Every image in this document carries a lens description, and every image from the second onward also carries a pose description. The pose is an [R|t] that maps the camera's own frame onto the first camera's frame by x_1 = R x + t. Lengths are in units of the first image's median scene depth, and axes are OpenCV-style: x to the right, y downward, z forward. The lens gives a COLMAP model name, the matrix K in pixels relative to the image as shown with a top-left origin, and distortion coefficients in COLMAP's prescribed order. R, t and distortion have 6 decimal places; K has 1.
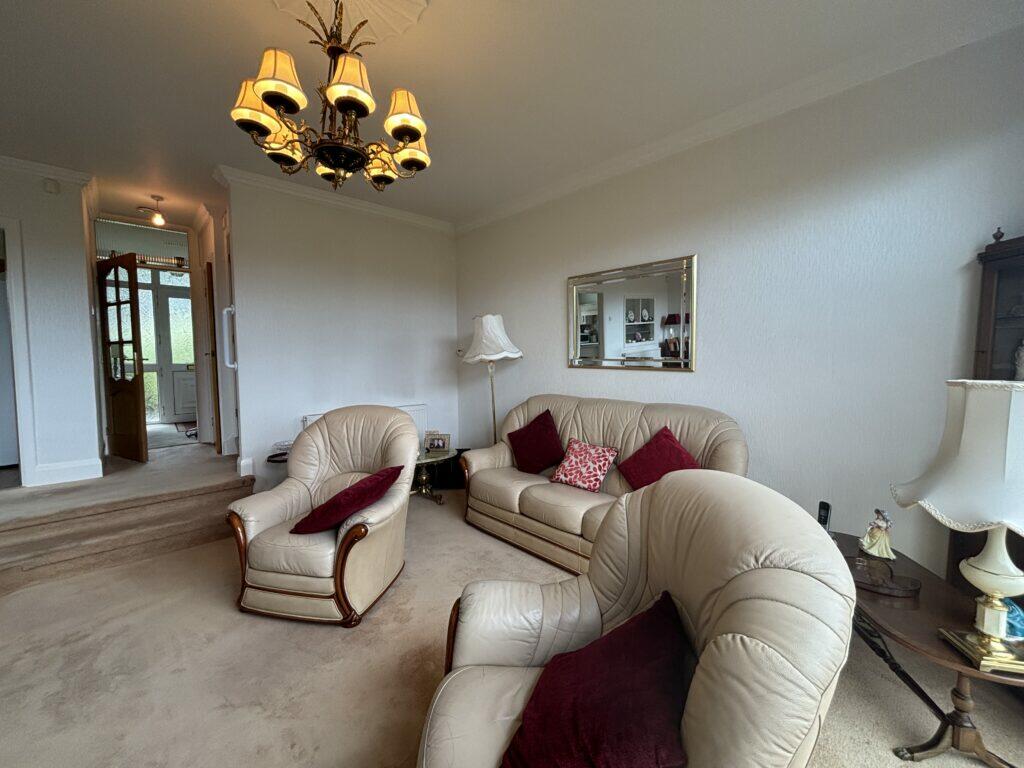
lens RADIAL K [[410.9, 0, 516.7], [0, 410.9, 383.6], [0, 0, 1]] dist [0.003466, -0.001046]
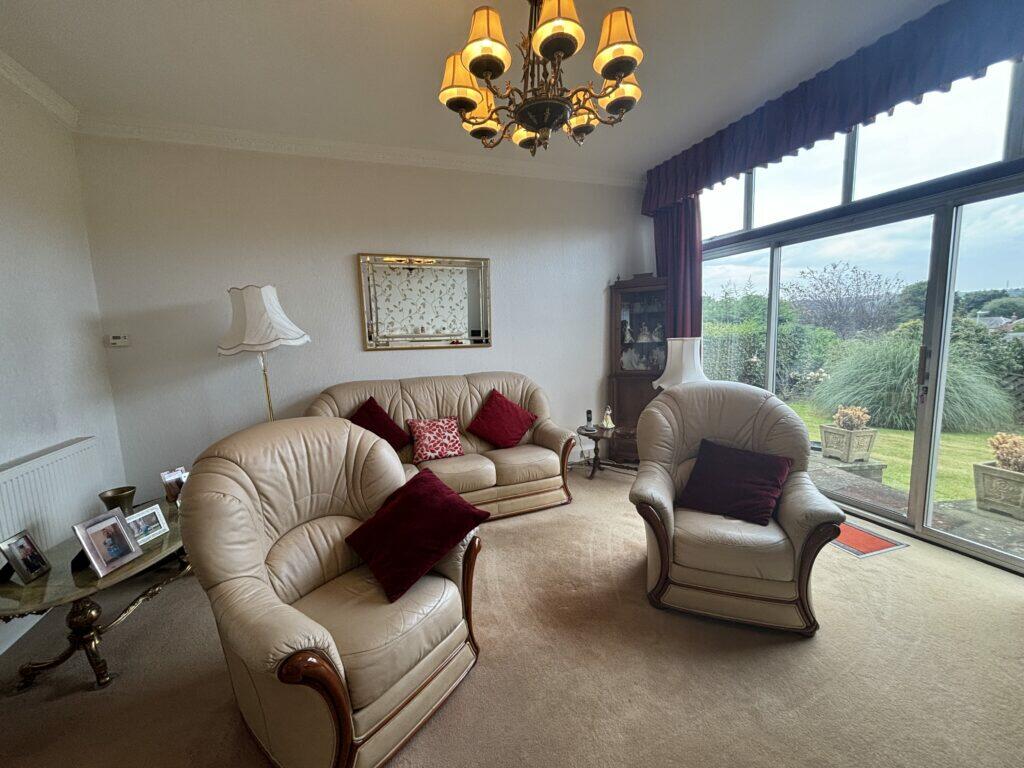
lens RADIAL K [[410.9, 0, 519.3], [0, 410.9, 382.9], [0, 0, 1]] dist [0.003466, -0.001046]
pose [[0.393399, -0.125082, 0.910819, -0.750859], [0.091933, 0.991088, 0.096398, -0.031482], [-0.914760, 0.045812, 0.401392, 0.379237]]
